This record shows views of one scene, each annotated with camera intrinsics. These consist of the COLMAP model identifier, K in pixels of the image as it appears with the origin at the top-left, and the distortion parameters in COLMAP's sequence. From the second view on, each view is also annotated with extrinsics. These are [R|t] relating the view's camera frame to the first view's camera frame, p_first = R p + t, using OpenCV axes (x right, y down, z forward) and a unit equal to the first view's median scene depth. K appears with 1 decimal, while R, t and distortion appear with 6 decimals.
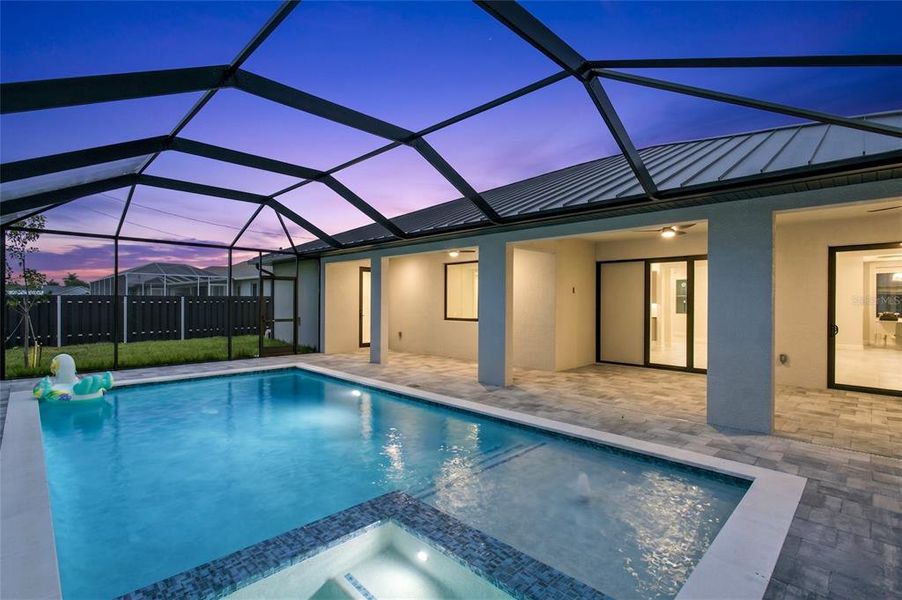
lens RADIAL K [[430.8, 0, 451.0], [0, 430.8, 300.0], [0, 0, 1]] dist [-0.000369, 0.000104]
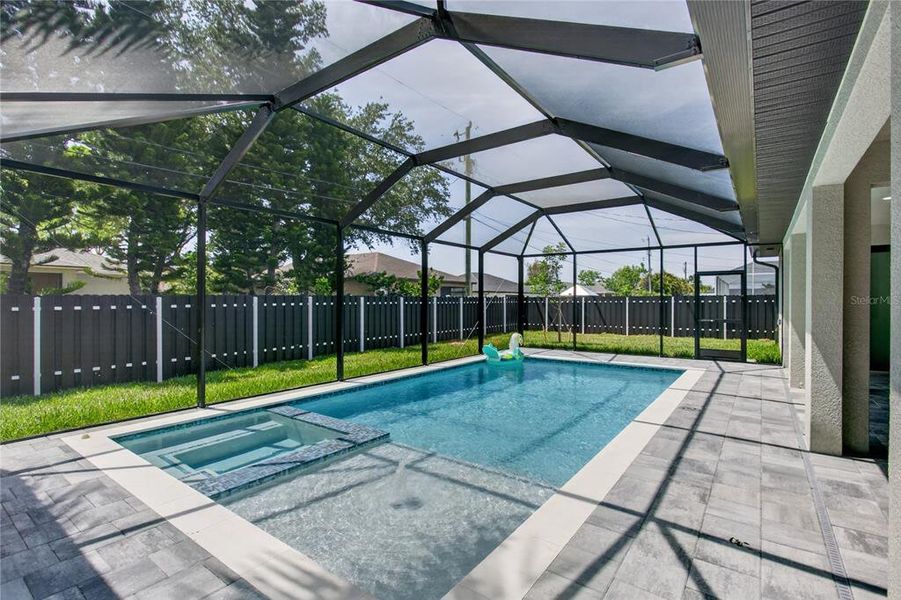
lens RADIAL K [[424.3, 0, 445.1], [0, 424.3, 299.8], [0, 0, 1]] dist [-0.000880, -0.000170]
pose [[0.146121, -0.008581, -0.989230, 0.420212], [0.000507, 0.999963, -0.008599, 0.012154], [0.989267, 0.000755, 0.146120, 0.335845]]
